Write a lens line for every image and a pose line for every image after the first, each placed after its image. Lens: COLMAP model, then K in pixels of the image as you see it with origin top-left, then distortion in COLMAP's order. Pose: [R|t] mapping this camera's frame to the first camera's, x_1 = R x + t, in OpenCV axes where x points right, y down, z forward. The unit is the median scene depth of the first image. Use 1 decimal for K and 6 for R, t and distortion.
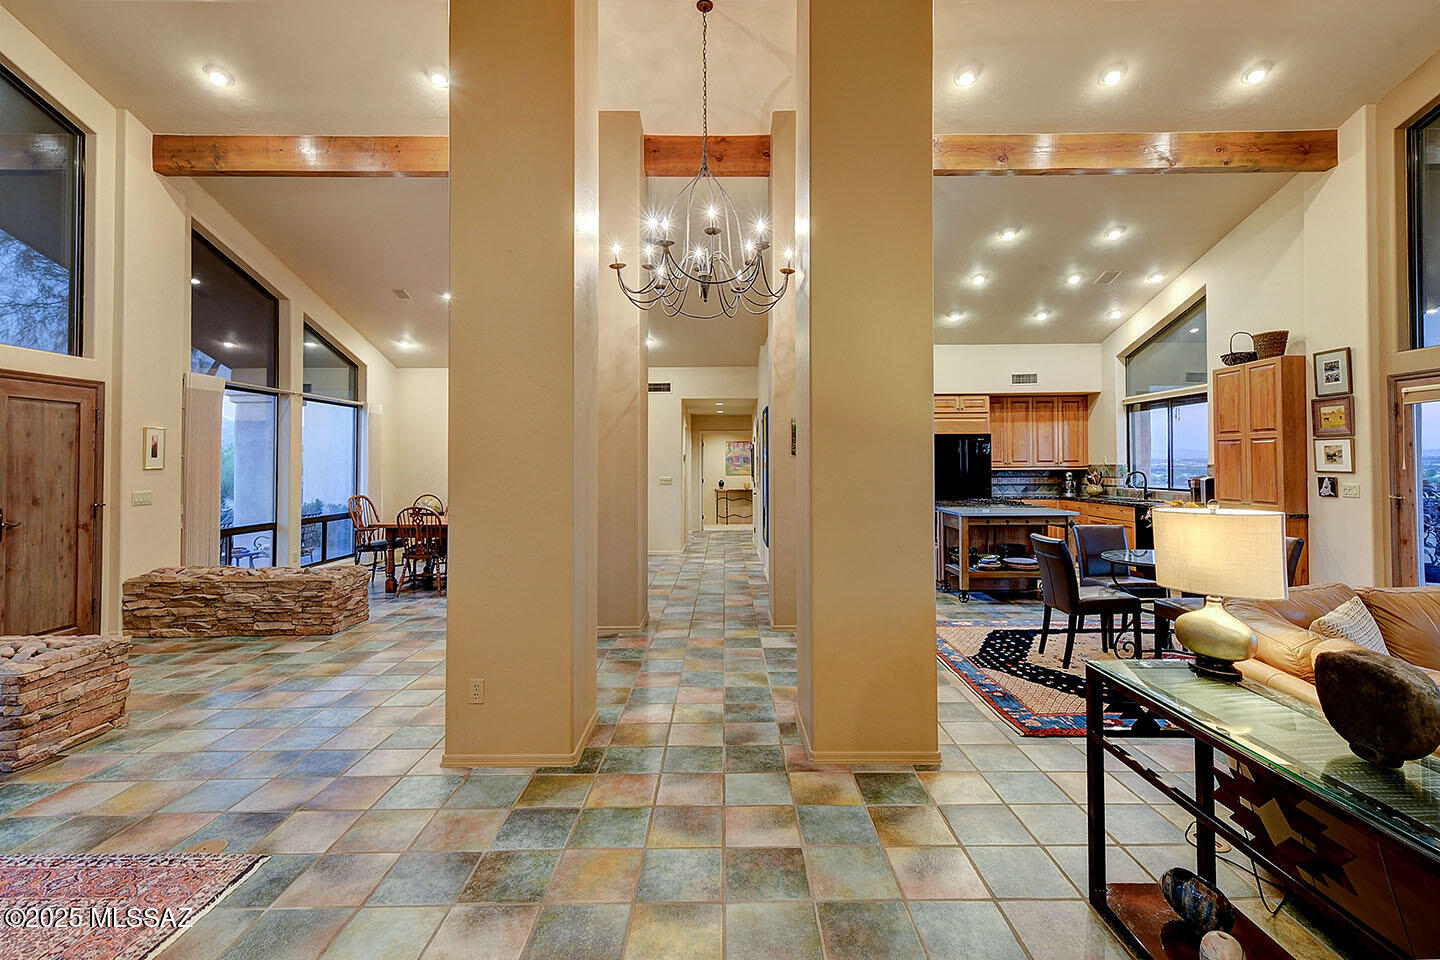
lens RADIAL K [[716.5, 0, 729.6], [0, 716.5, 450.9], [0, 0, 1]] dist [0.002785, 0.002763]
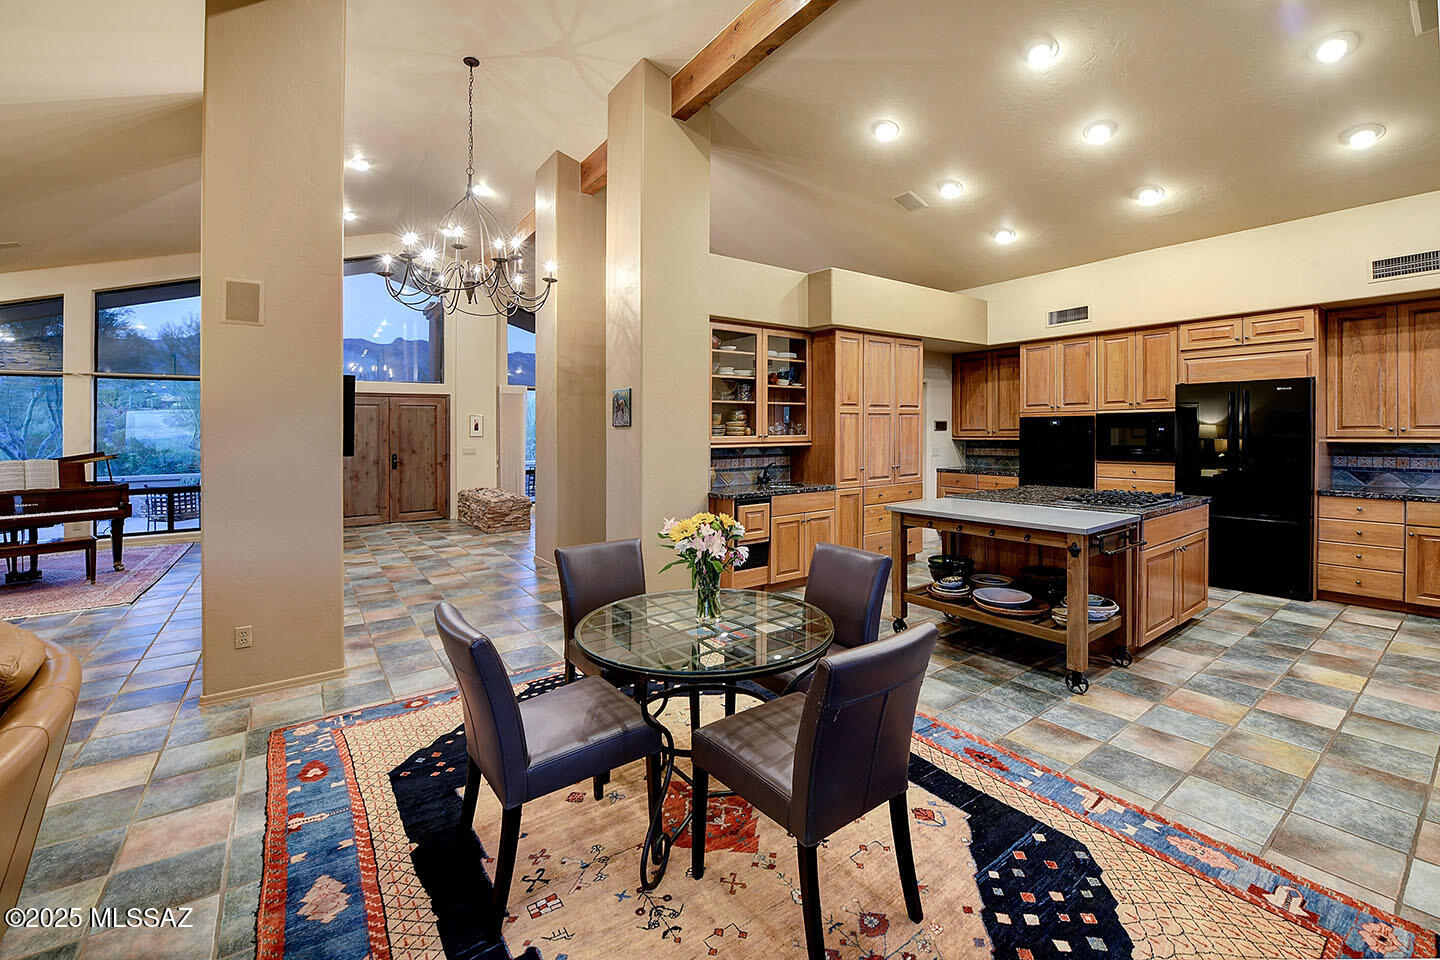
lens RADIAL K [[591.7, 0, 735.4], [0, 591.7, 444.3], [0, 0, 1]] dist [-0.023095, -0.000366]
pose [[0.581010, 0.020983, -0.813626, 0.734747], [0.020159, 0.998990, 0.040160, 0.001626], [0.813647, -0.039735, 0.580000, 0.612325]]
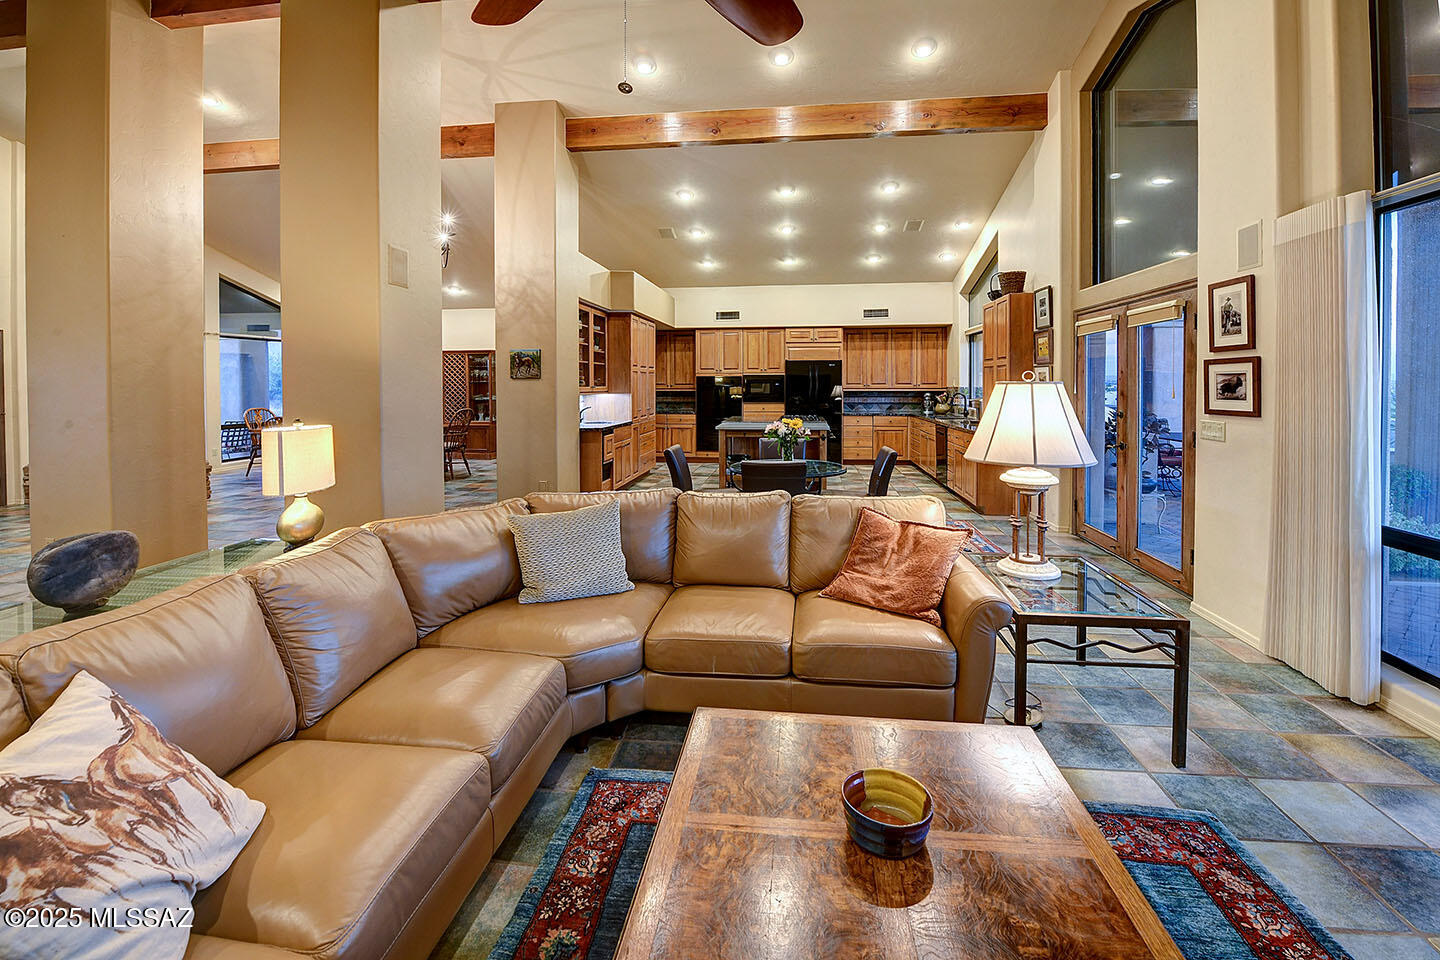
lens RADIAL K [[591.7, 0, 743.4], [0, 591.7, 382.9], [0, 0, 1]] dist [-0.023095, -0.000366]
pose [[0.993276, 0.004265, -0.115689, 0.483059], [-0.002215, 0.999838, 0.017846, -0.005598], [0.115746, -0.017470, 0.993125, 0.022595]]
